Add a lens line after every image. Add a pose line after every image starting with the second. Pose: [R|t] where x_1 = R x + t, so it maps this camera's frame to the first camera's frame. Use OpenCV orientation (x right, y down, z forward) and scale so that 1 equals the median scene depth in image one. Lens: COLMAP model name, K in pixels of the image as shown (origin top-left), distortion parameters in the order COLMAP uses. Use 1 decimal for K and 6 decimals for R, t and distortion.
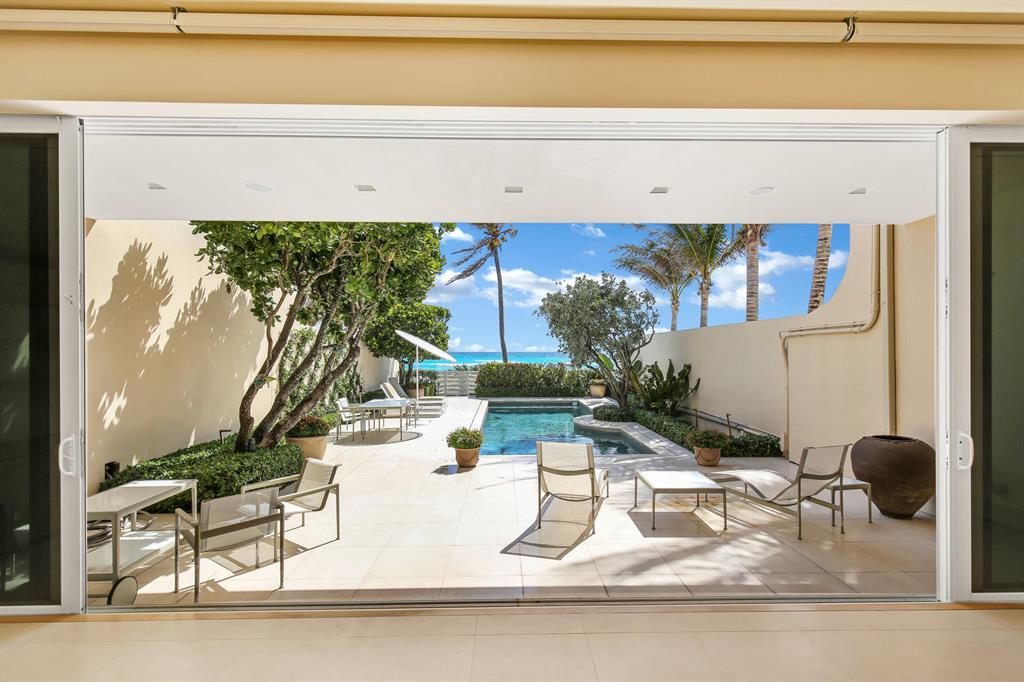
lens RADIAL K [[483.5, 0, 487.7], [0, 483.5, 343.2], [0, 0, 1]] dist [0.088313, -0.079391]
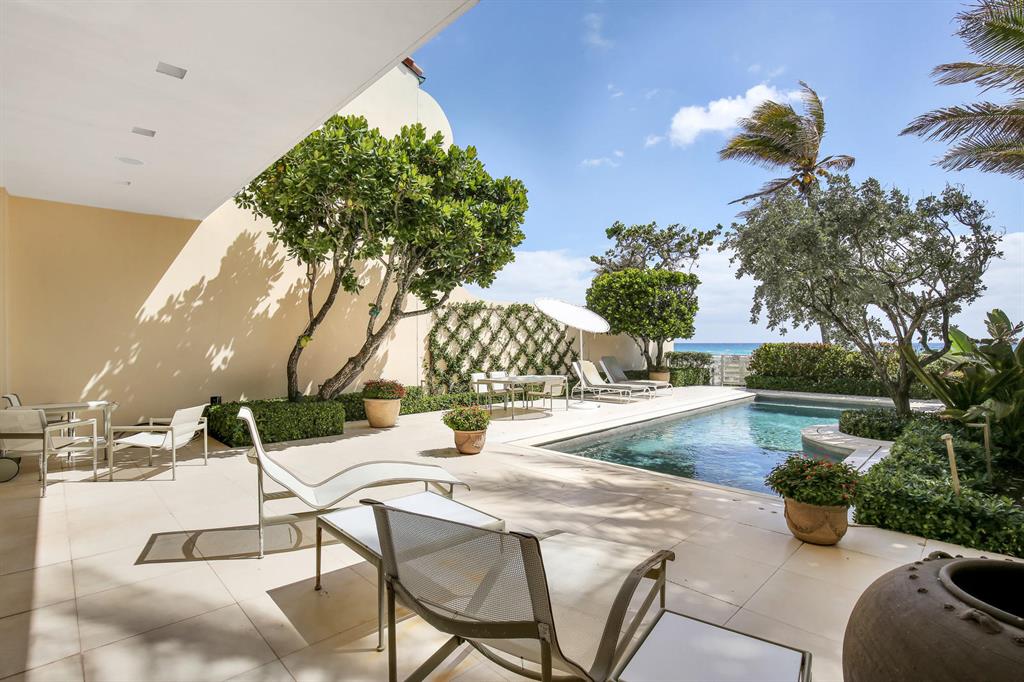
lens RADIAL K [[478.7, 0, 512.0], [0, 478.7, 341.0], [0, 0, 1]] dist [-0.028714, -0.000091]
pose [[0.700808, 0.000179, -0.713350, 0.626959], [0.008913, 0.999920, 0.009007, 0.070975], [0.713295, -0.012671, 0.700750, 0.567309]]
